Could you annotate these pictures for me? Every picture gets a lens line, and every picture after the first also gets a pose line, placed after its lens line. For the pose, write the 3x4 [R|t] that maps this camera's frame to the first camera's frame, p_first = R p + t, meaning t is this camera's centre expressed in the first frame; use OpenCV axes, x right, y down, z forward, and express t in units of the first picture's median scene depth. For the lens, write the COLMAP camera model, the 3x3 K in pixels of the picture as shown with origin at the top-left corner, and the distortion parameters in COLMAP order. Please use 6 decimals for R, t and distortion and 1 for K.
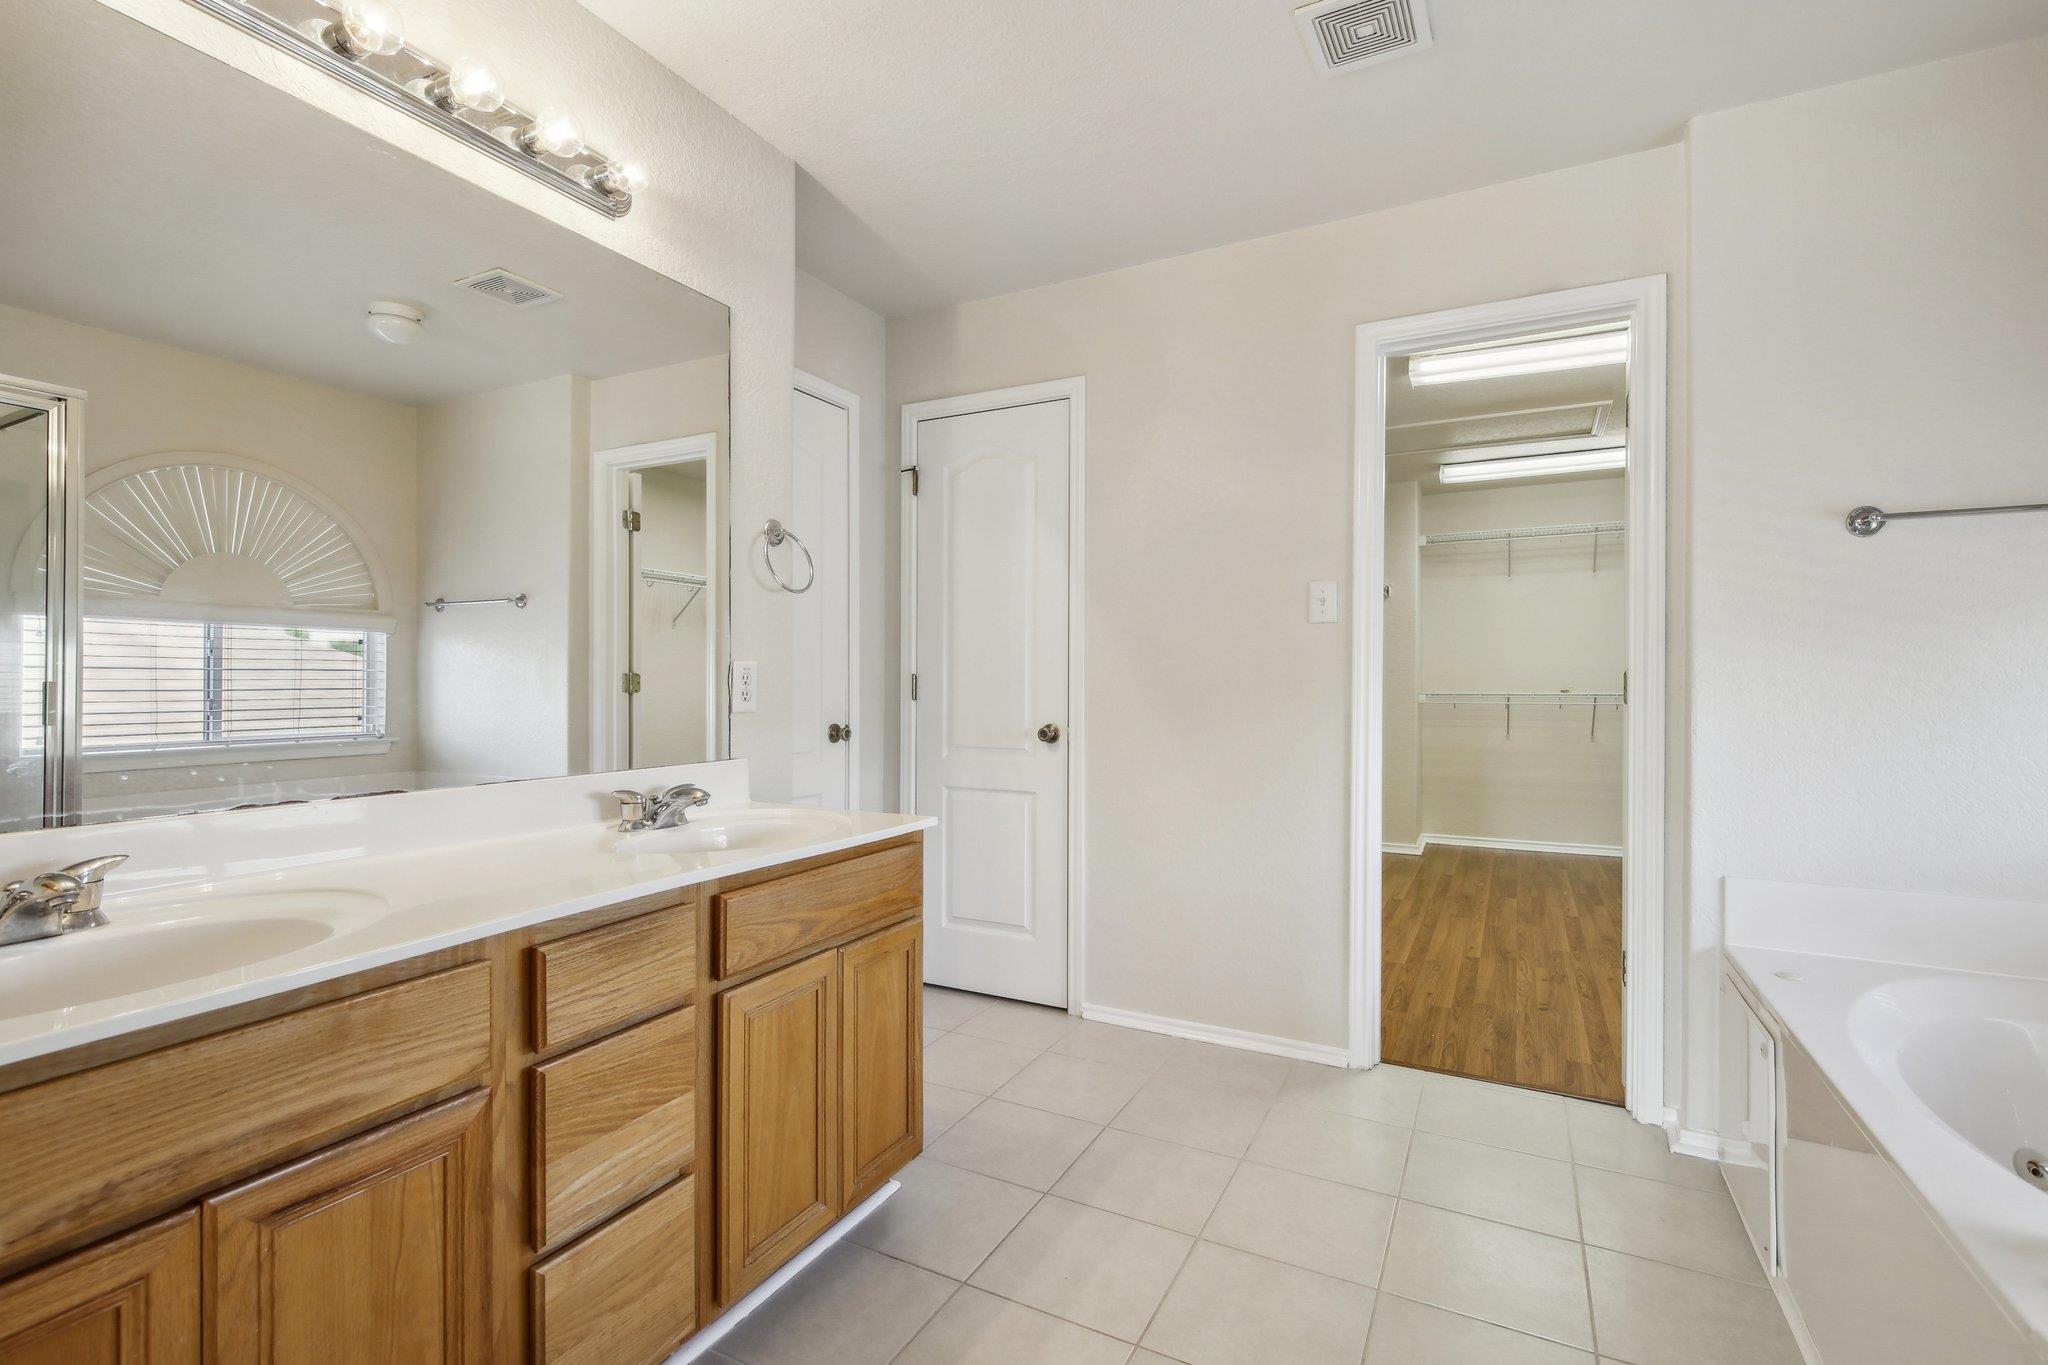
lens RADIAL K [[926.6, 0, 1023.6], [0, 926.6, 690.1], [0, 0, 1]] dist [0.010596, -0.001923]
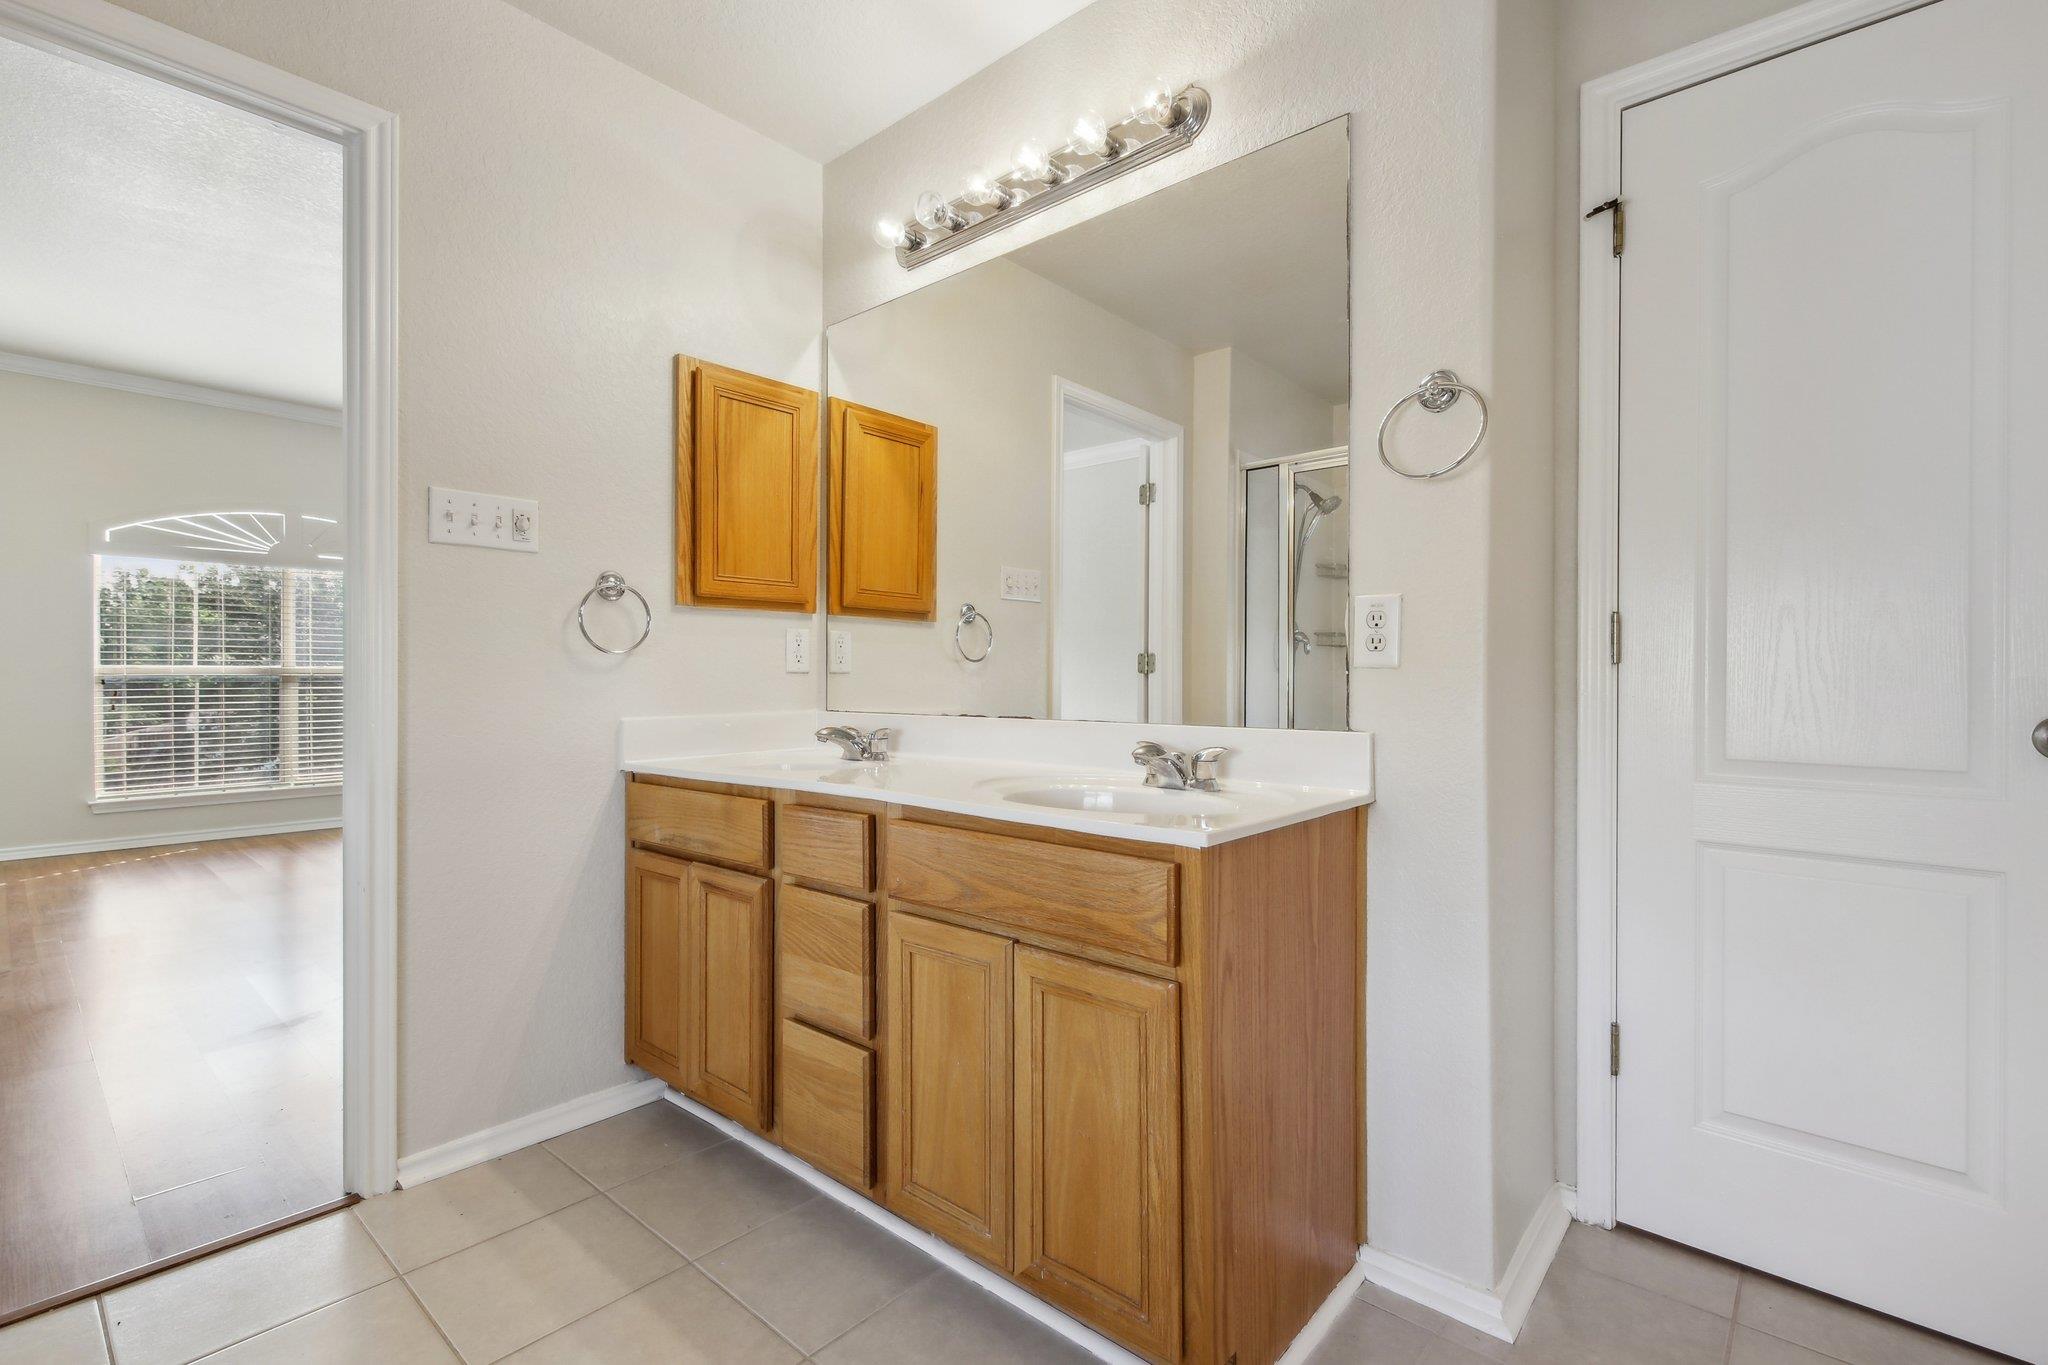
lens RADIAL K [[926.6, 0, 1017.2], [0, 926.6, 676.8], [0, 0, 1]] dist [0.010596, -0.001923]
pose [[-0.233128, 0.003804, -0.972439, 0.639755], [-0.009561, 0.999935, 0.006204, 0.042820], [0.972399, 0.010743, -0.233076, 1.287341]]
